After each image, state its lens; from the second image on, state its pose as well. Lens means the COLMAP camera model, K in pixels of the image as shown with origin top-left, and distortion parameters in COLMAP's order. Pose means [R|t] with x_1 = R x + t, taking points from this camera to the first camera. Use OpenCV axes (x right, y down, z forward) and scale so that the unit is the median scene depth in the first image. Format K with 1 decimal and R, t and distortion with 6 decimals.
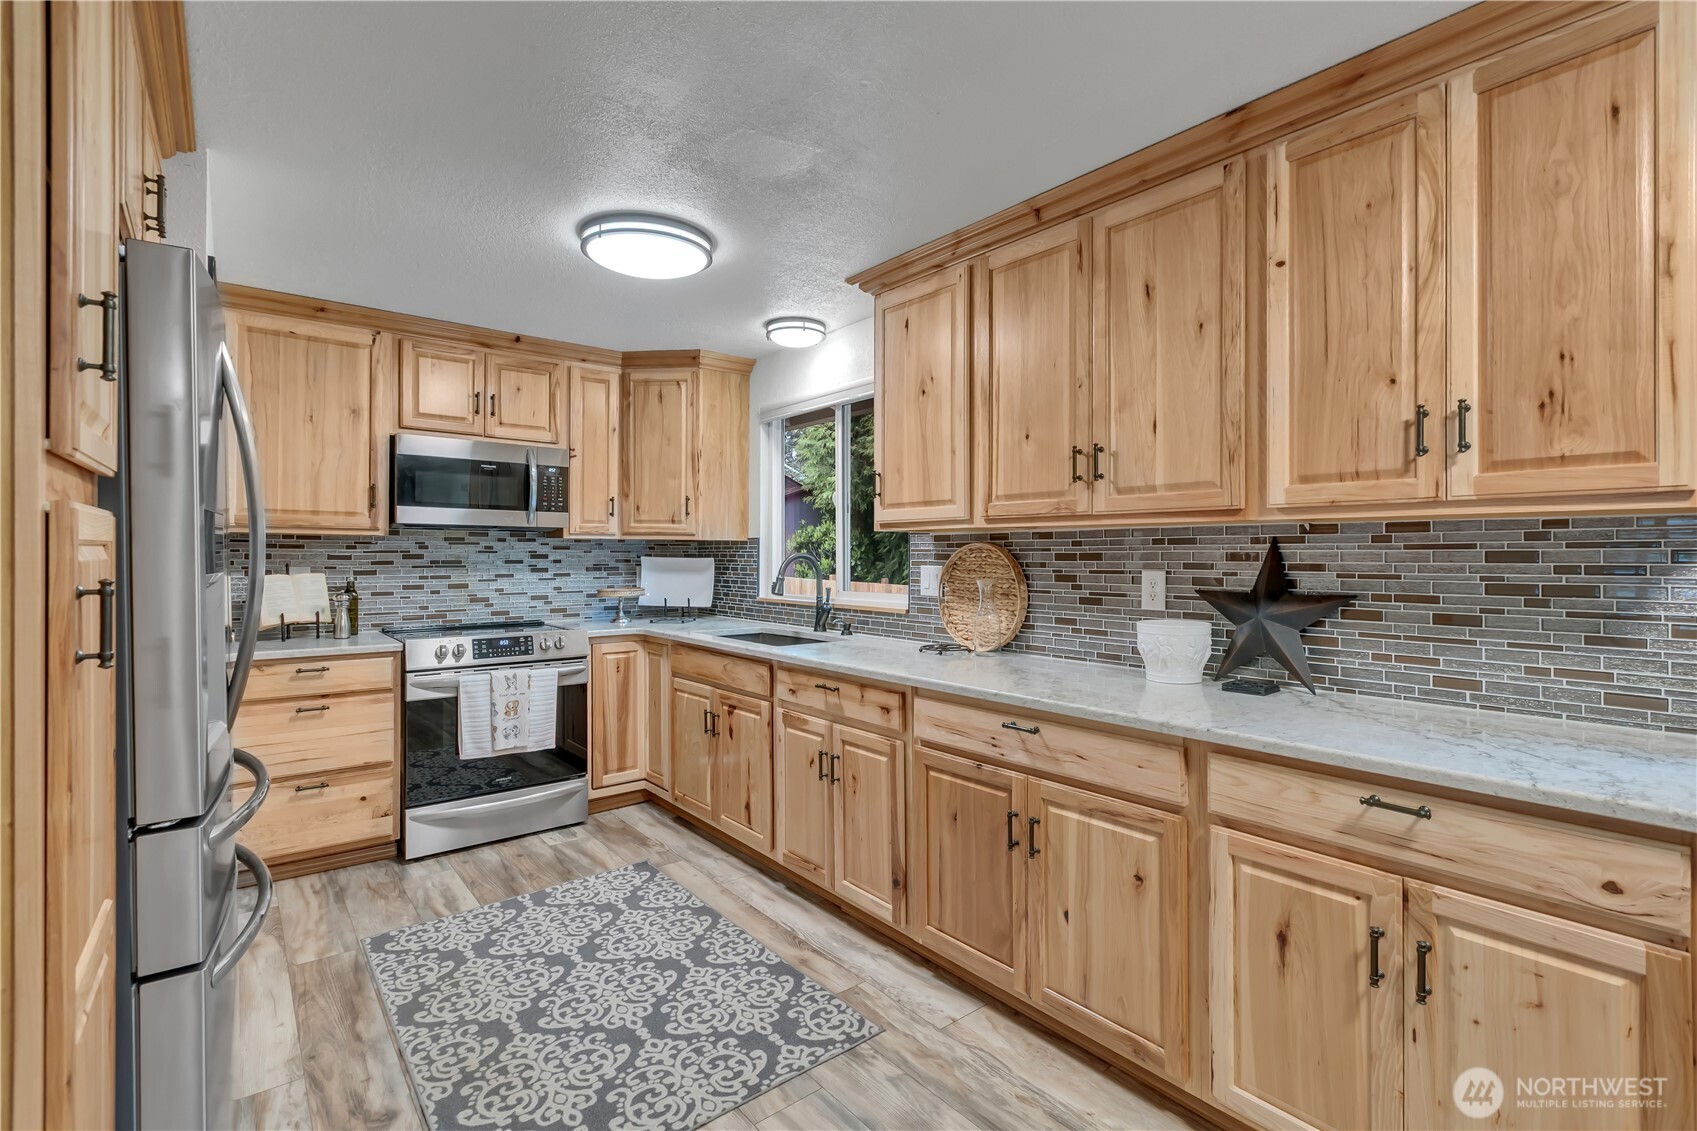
lens RADIAL K [[775.6, 0, 848.5], [0, 775.6, 565.5], [0, 0, 1]] dist [0.000805, 0.000274]
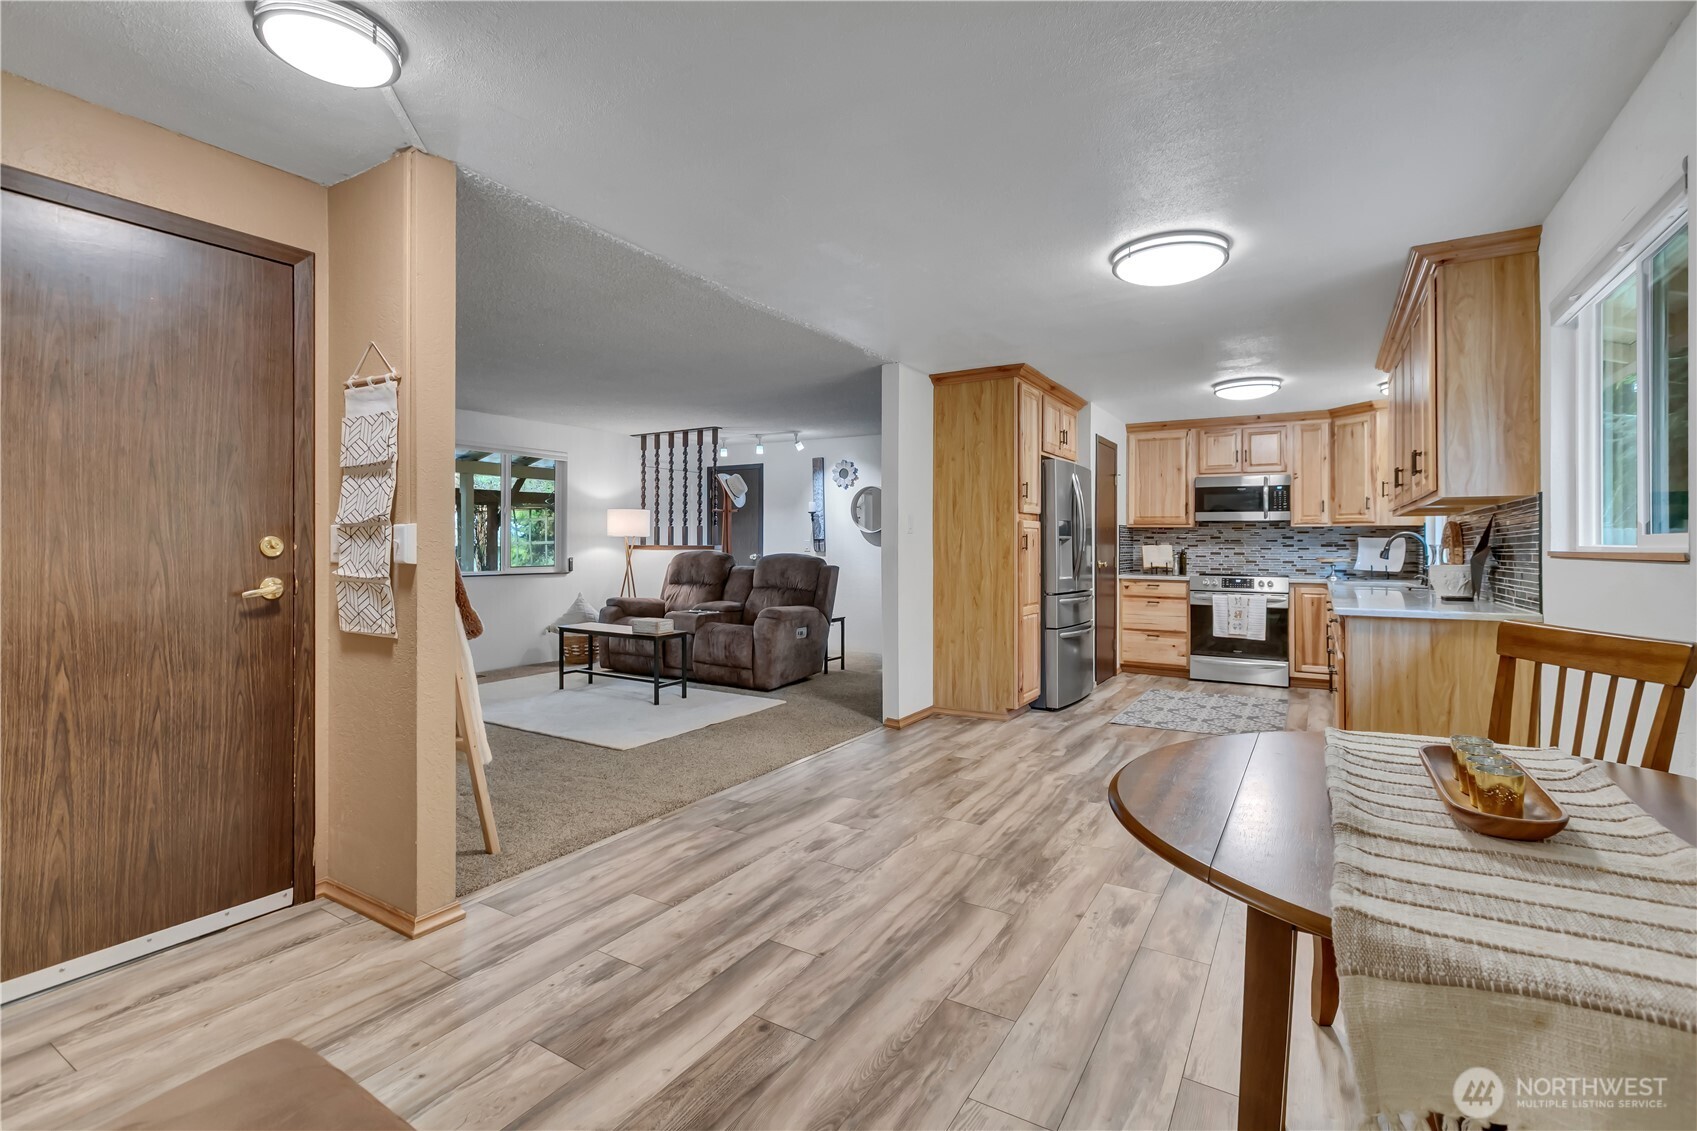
lens RADIAL K [[765.6, 0, 858.4], [0, 765.6, 544.6], [0, 0, 1]] dist [-0.000879, -0.000003]
pose [[0.351464, -0.004653, -0.936190, 1.071818], [-0.018462, 0.999759, -0.011899, 0.052816], [0.936019, 0.021466, 0.351294, -0.591395]]
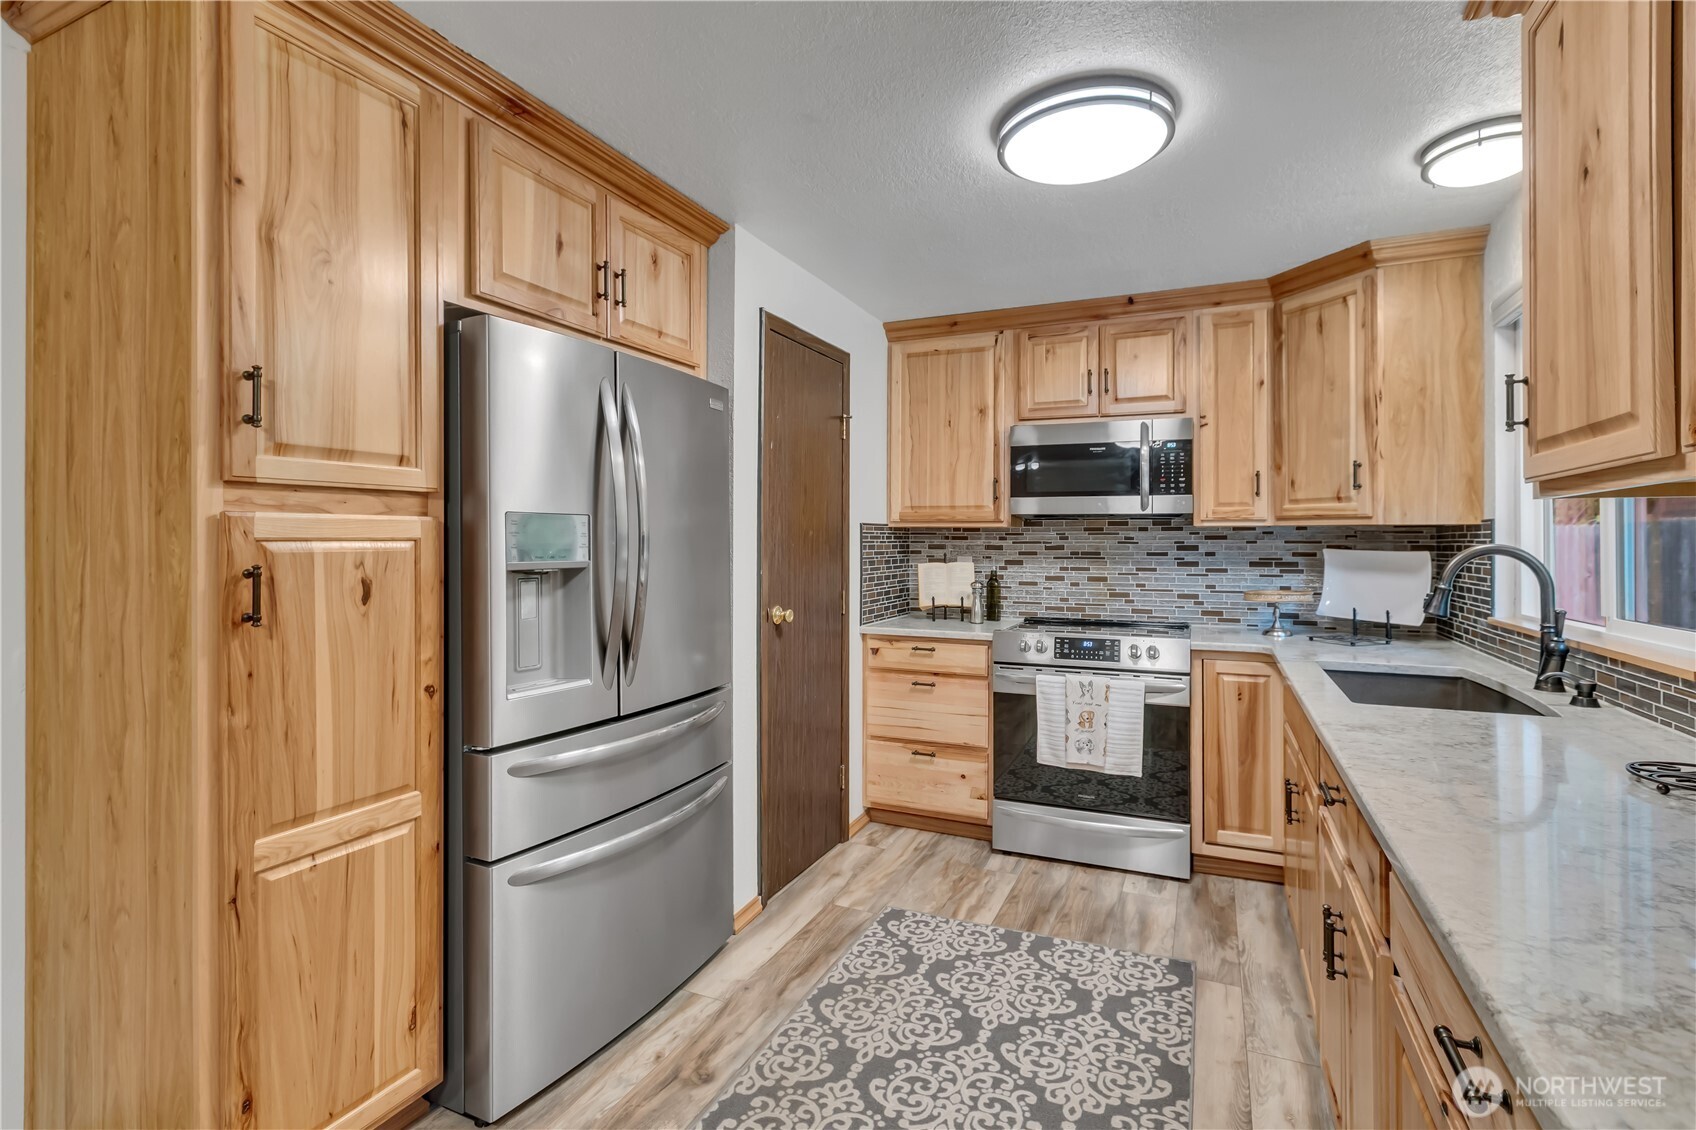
lens RADIAL K [[781.3, 0, 865.3], [0, 781.3, 538.7], [0, 0, 1]] dist [-0.001359, -0.000042]
pose [[0.469233, -0.005547, -0.883057, 0.246911], [-0.014152, 0.999805, -0.013800, -0.006390], [0.882961, 0.018972, 0.469063, 0.370113]]
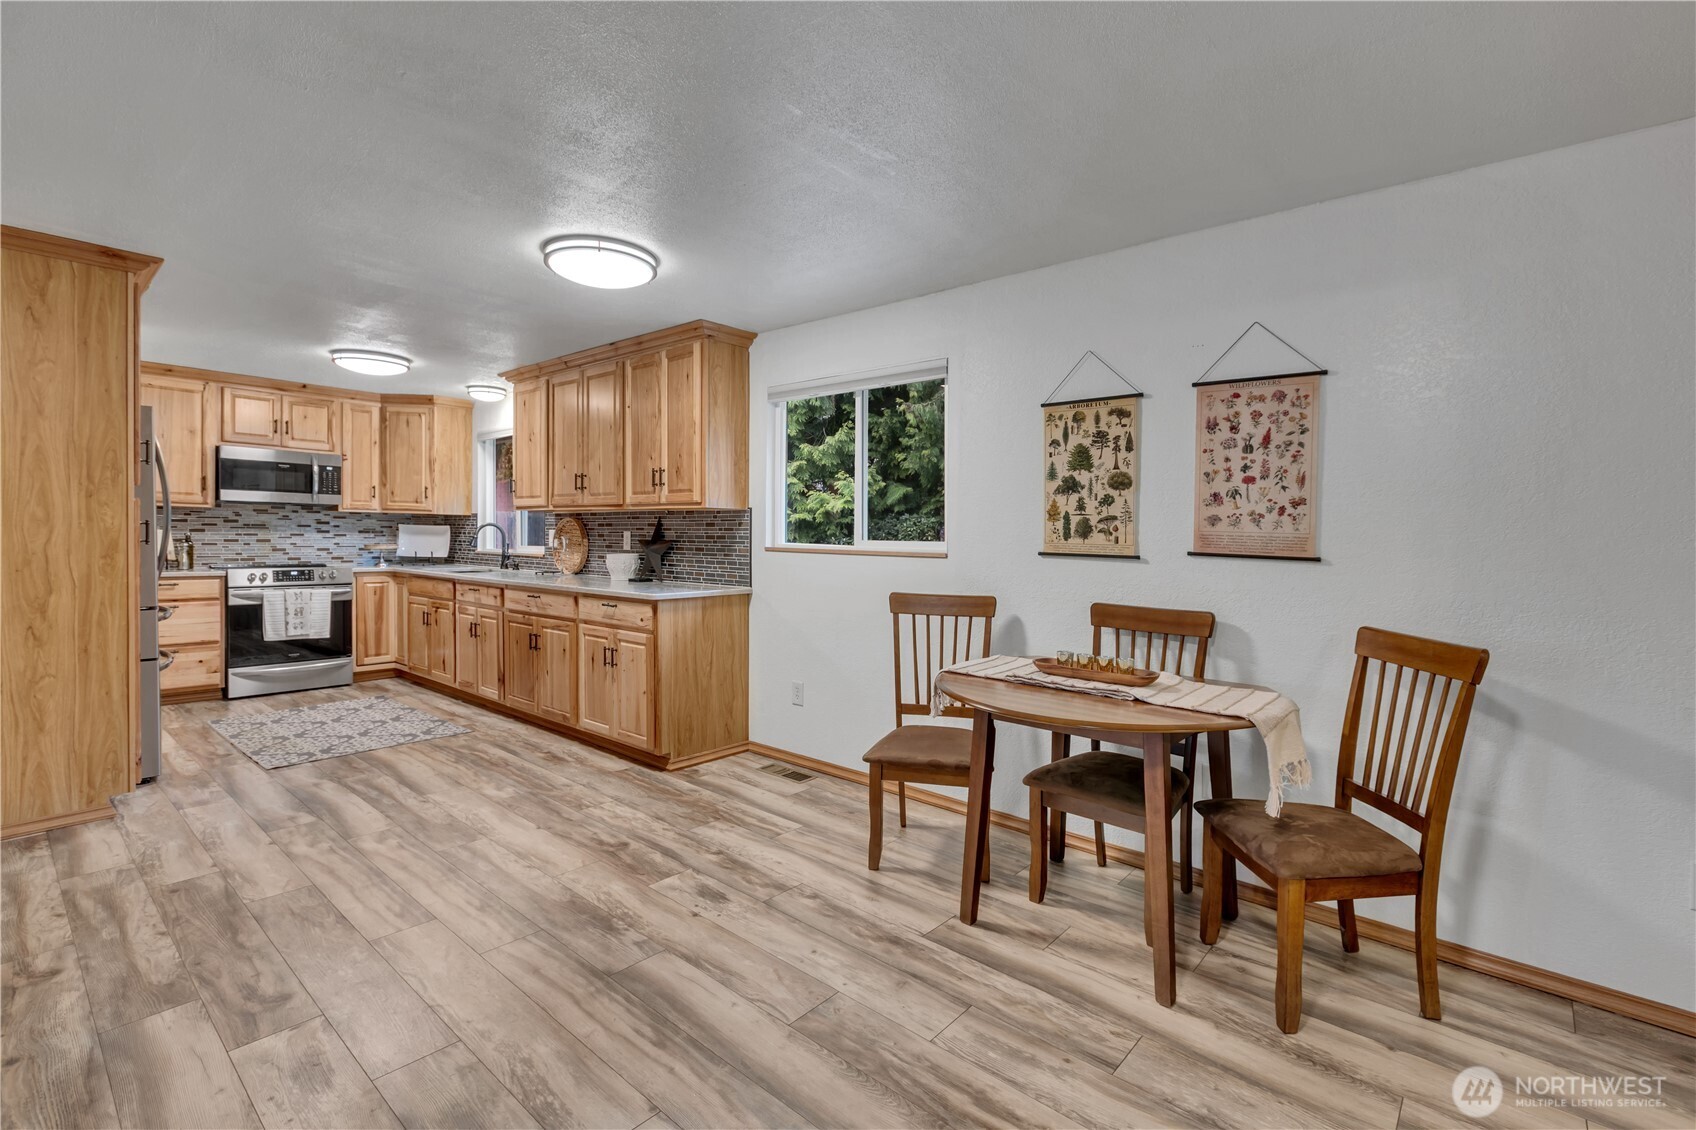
lens RADIAL K [[761.5, 0, 857.5], [0, 761.5, 561.3], [0, 0, 1]] dist [-0.001416, -0.000171]
pose [[0.982137, 0.006984, 0.188037, 0.467141], [-0.010805, 0.999755, 0.019300, 0.031295], [-0.187856, -0.020986, 0.981972, -0.889033]]
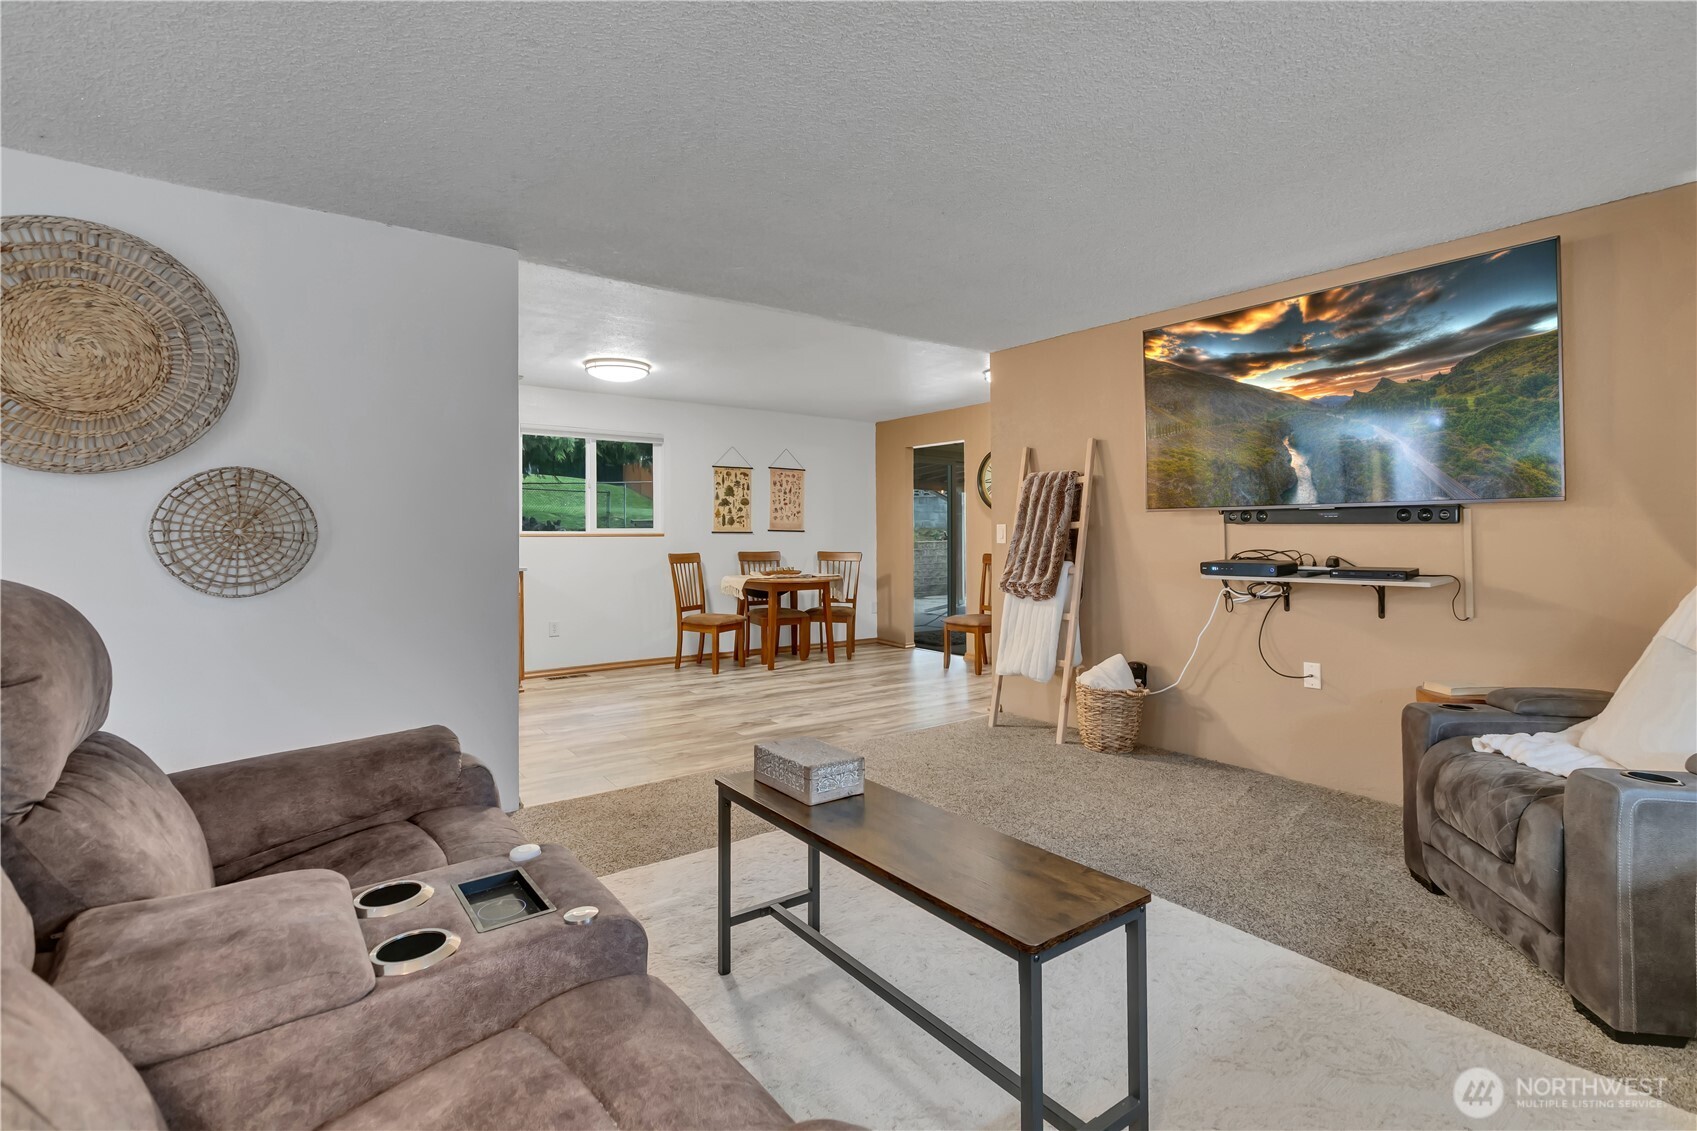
lens RADIAL K [[795.5, 0, 856.0], [0, 795.5, 539.2], [0, 0, 1]] dist [0.001511, 0.000265]
pose [[0.038203, -0.010578, 0.999214, -1.379185], [0.018407, 0.999782, 0.009880, 0.042621], [-0.999100, 0.018015, 0.038390, -0.470450]]
